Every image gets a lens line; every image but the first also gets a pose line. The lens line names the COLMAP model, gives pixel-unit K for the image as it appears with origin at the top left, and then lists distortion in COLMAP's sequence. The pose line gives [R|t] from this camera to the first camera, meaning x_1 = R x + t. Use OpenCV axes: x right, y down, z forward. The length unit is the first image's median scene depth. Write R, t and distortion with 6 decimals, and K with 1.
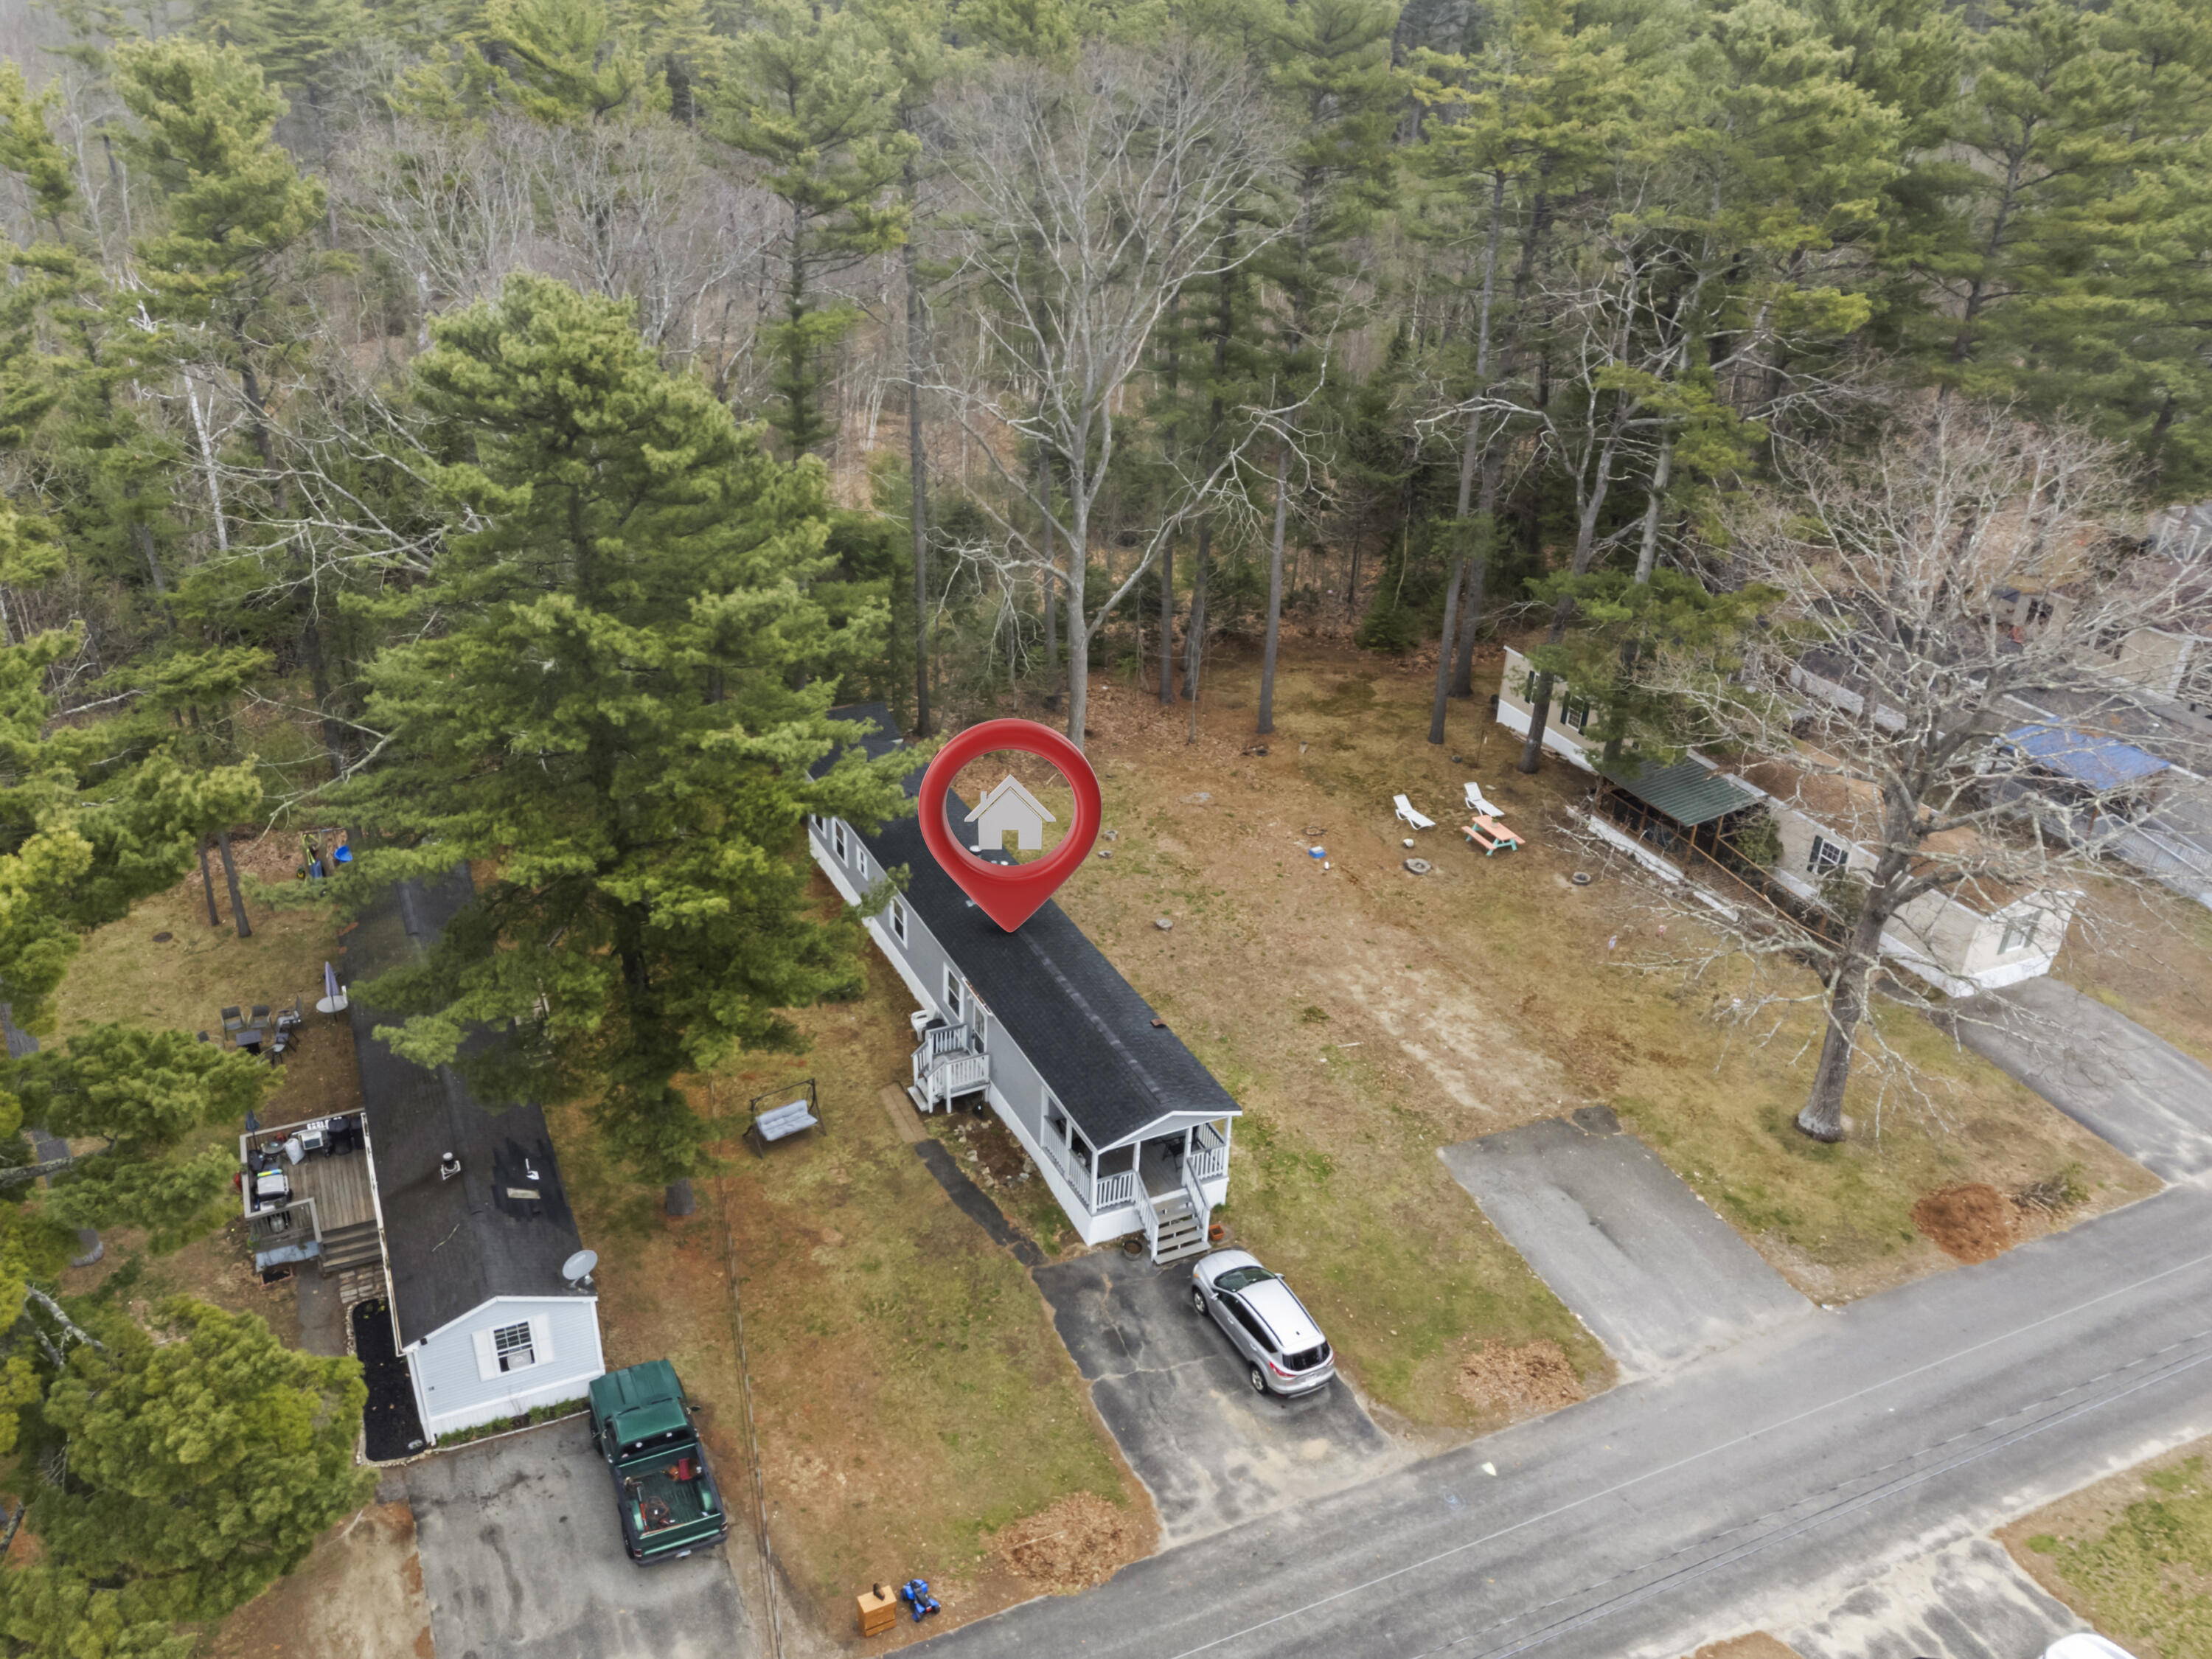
lens RADIAL K [[1825.5, 0, 1002.2], [0, 1825.5, 823.9], [0, 0, 1]] dist [0.102045, -0.238251]
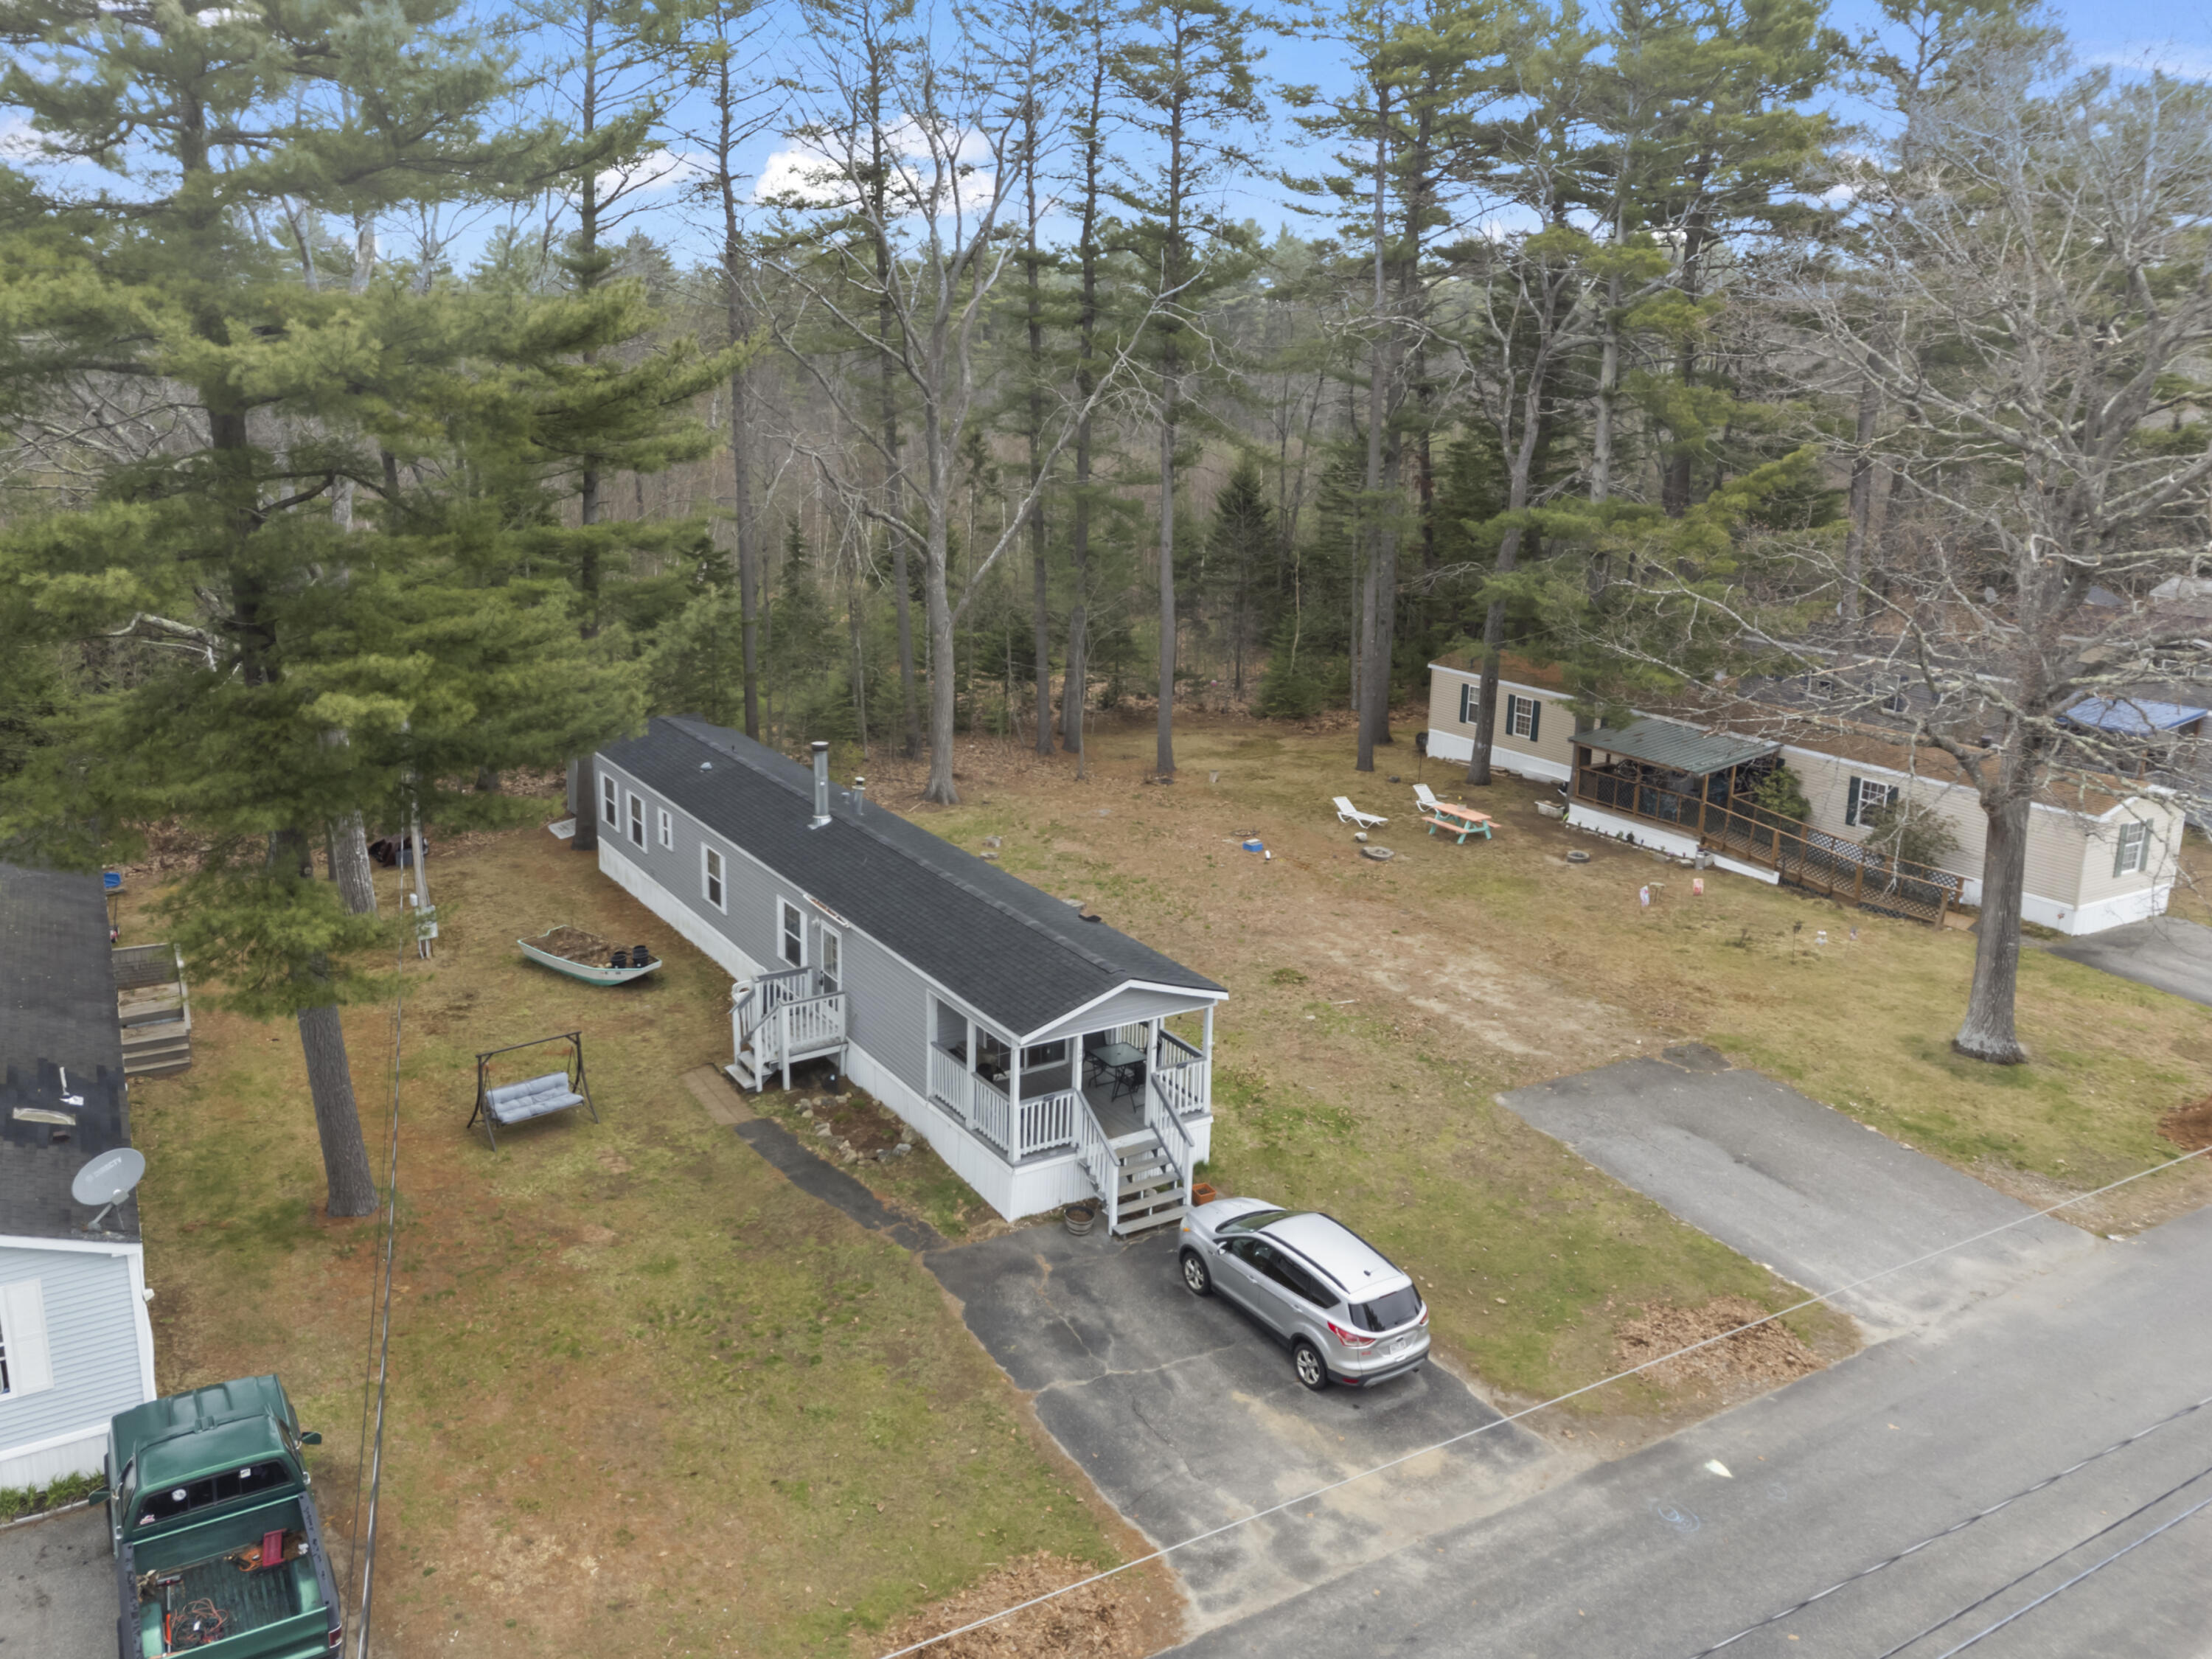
lens RADIAL K [[1752.0, 0, 1037.6], [0, 1752.0, 745.3], [0, 0, 1]] dist [0.020272, 0.000561]
pose [[0.993198, -0.029601, 0.112615, -0.006950], [0.058429, 0.963266, -0.262117, 0.229795], [-0.100719, 0.266914, 0.958443, 0.369471]]
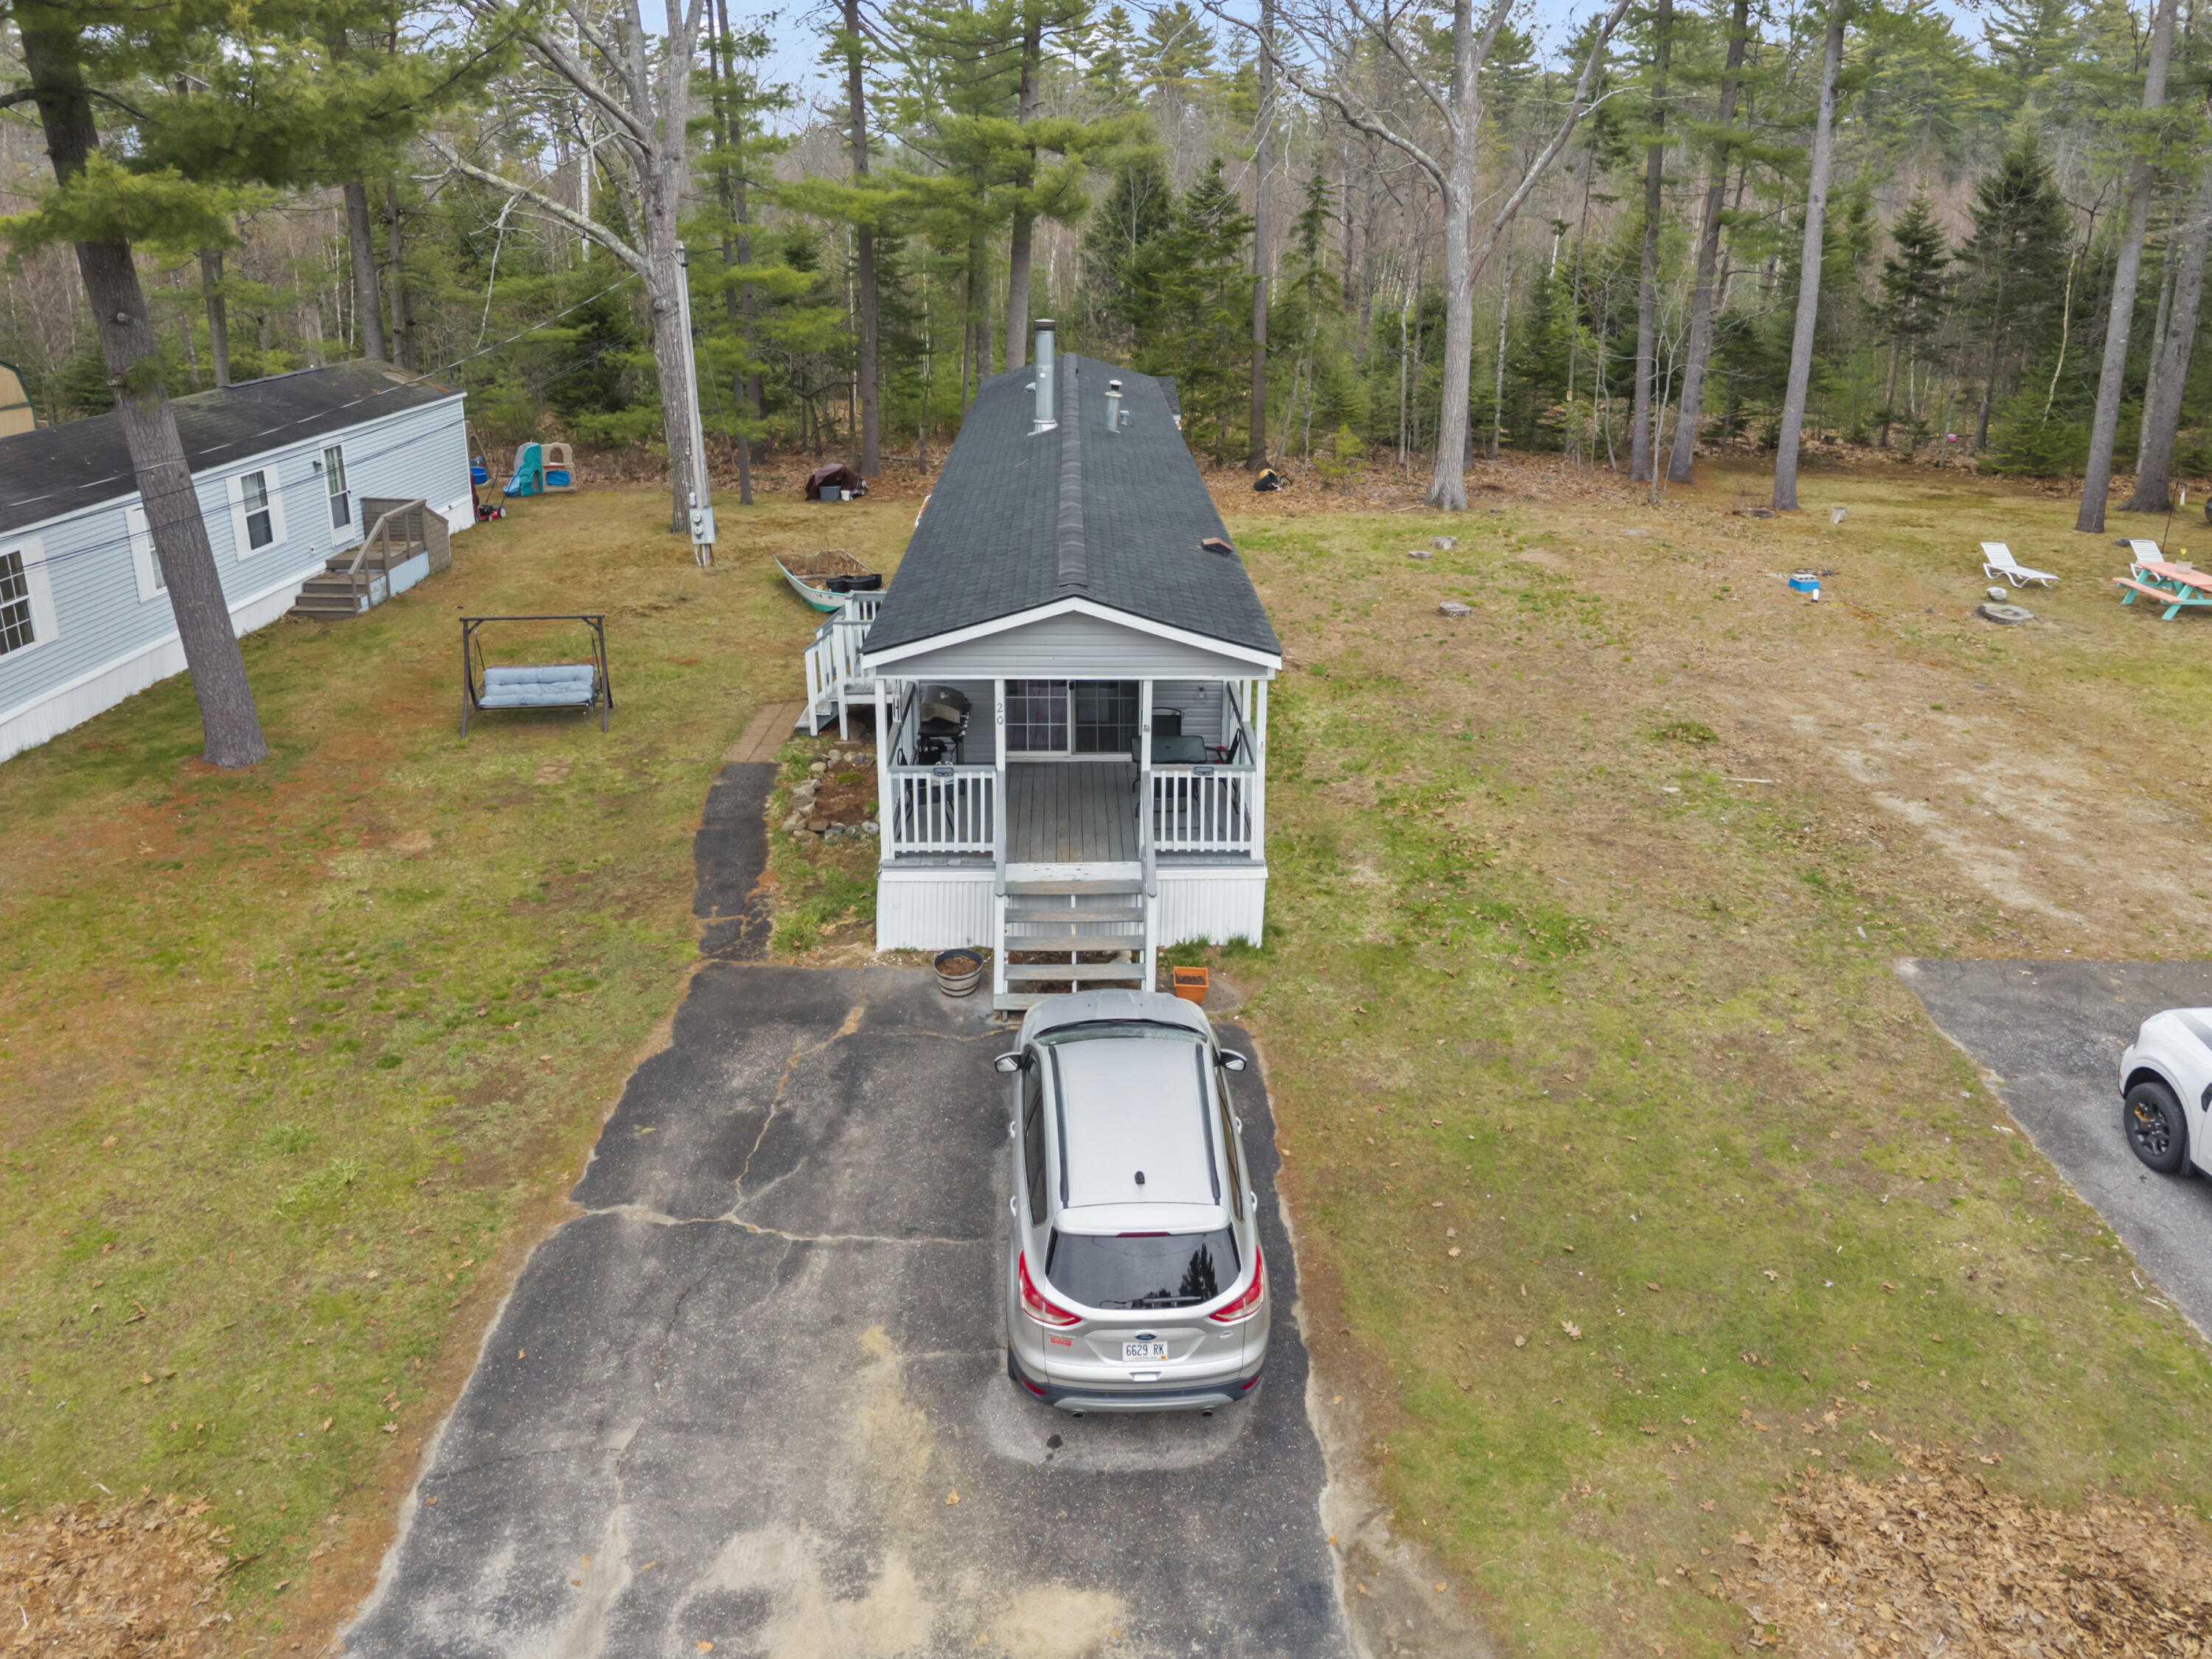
lens RADIAL K [[1564.9, 0, 1106.9], [0, 1564.9, 666.1], [0, 0, 1]] dist [0.016779, -0.002252]
pose [[0.921731, 0.102383, -0.374071, 0.216479], [-0.177246, 0.969108, -0.171501, 0.218163], [0.344956, 0.224381, 0.911405, 0.684040]]
